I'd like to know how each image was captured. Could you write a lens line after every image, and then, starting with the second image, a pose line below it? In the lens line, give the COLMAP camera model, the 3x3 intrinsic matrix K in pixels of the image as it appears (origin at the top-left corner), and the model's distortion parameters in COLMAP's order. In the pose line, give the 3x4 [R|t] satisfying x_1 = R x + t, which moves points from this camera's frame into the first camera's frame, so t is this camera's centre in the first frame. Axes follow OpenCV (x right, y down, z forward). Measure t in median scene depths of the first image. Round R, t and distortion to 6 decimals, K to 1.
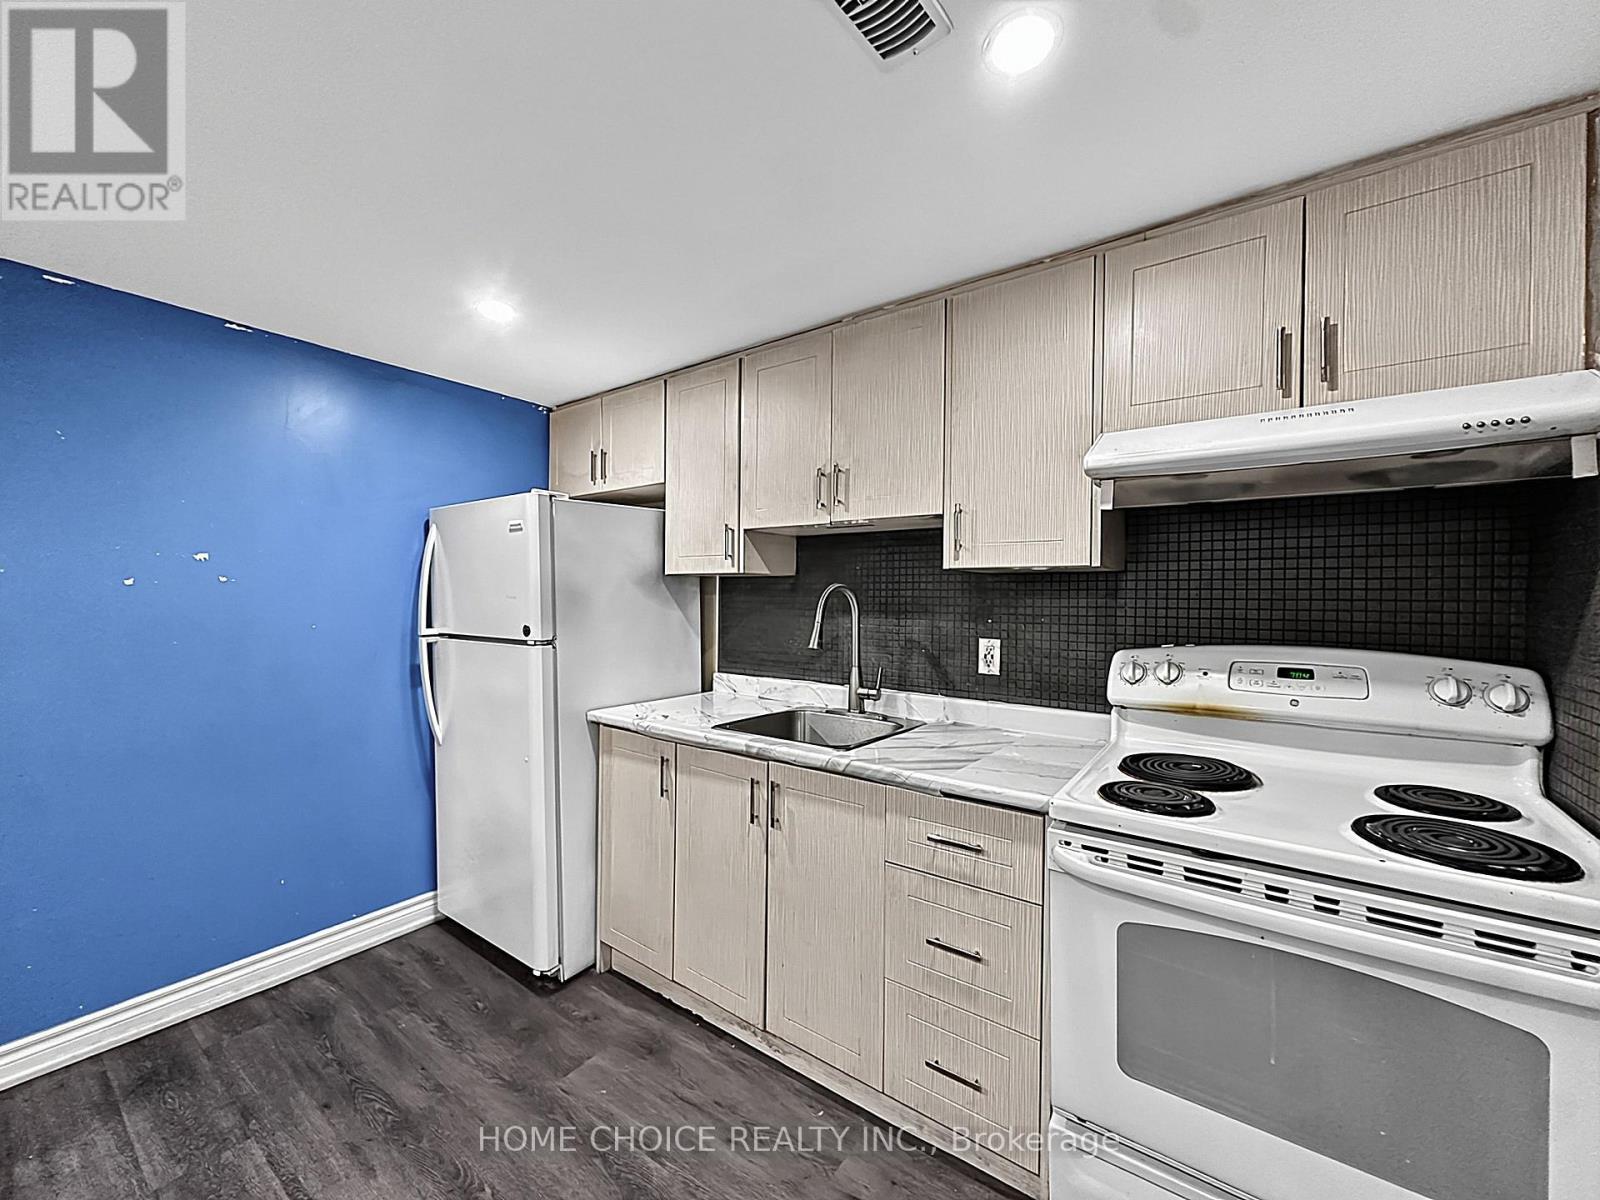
lens RADIAL K [[645.0, 0, 798.1], [0, 645.0, 597.6], [0, 0, 1]] dist [-0.008259, 0.001047]
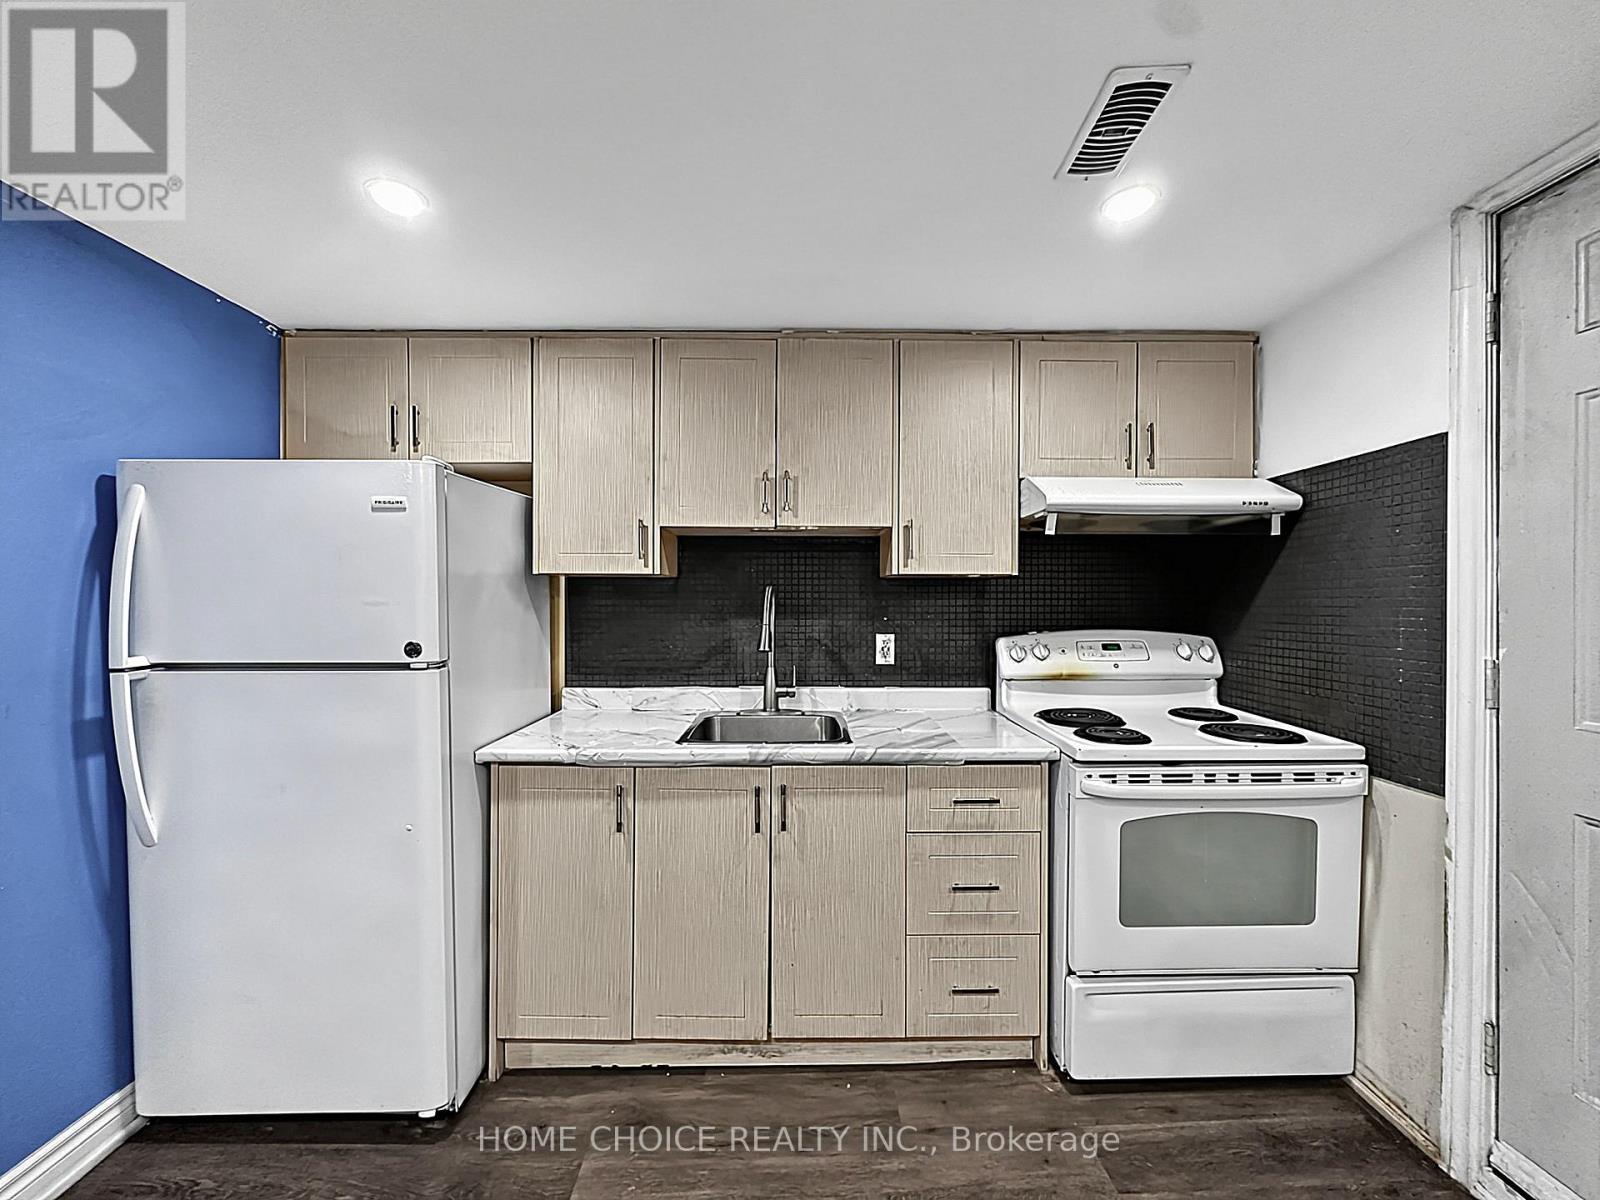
lens RADIAL K [[645.0, 0, 806.3], [0, 645.0, 598.3], [0, 0, 1]] dist [-0.008259, 0.001047]
pose [[0.790094, -0.007284, 0.612942, -0.550635], [0.006560, 0.999973, 0.003427, -0.006308], [-0.612950, 0.001314, 0.790120, 0.167460]]
